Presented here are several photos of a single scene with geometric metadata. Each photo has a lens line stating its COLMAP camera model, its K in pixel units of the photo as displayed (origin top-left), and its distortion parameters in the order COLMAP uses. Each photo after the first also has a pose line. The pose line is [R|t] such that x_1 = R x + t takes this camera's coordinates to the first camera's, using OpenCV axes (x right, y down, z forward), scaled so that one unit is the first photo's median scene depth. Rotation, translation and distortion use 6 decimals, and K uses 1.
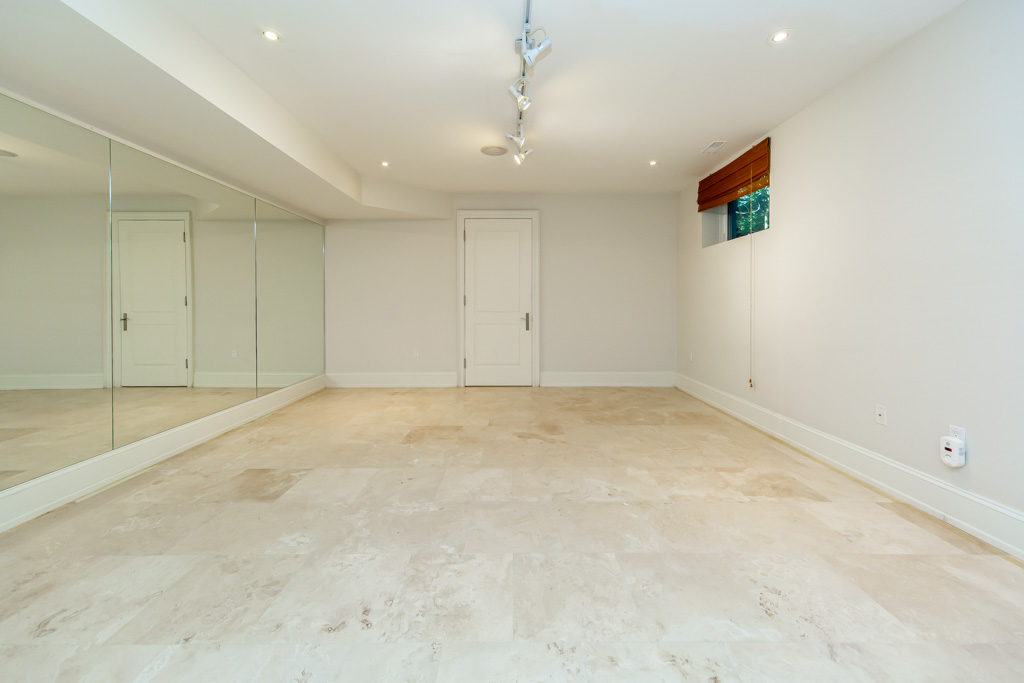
lens RADIAL K [[354.2, 0, 511.6], [0, 354.2, 306.8], [0, 0, 1]] dist [-0.000052, -0.000010]
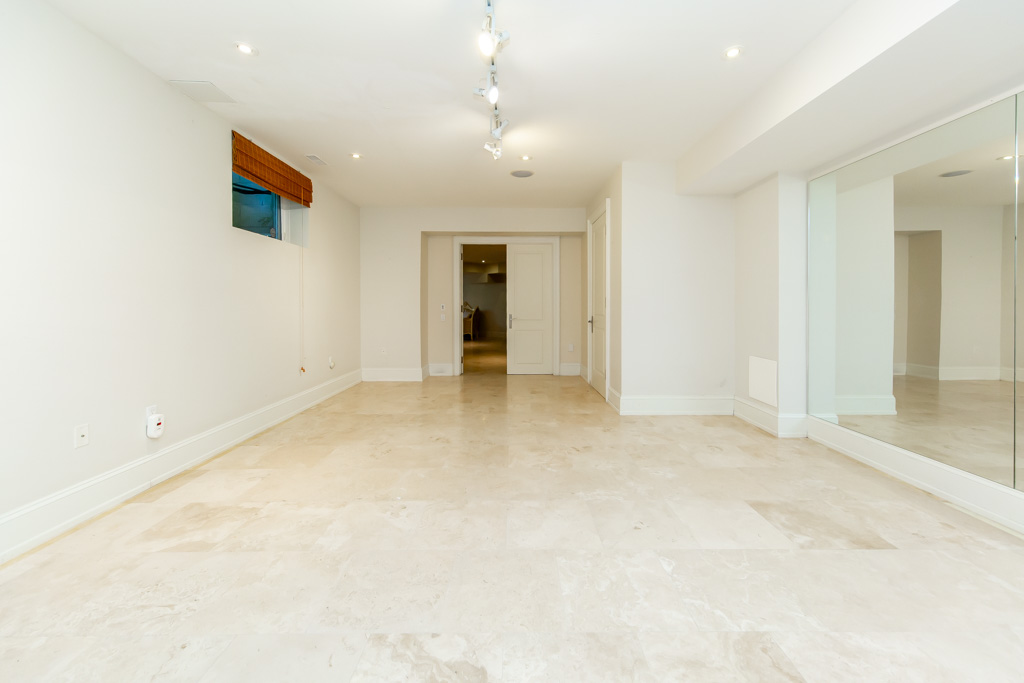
lens RADIAL K [[354.2, 0, 511.6], [0, 354.2, 306.8], [0, 0, 1]] dist [-0.000052, -0.000010]
pose [[-0.999986, 0.004831, 0.002305, -0.014327], [0.004850, 0.999951, 0.008576, -0.013285], [-0.002264, 0.008587, -0.999961, 1.924257]]
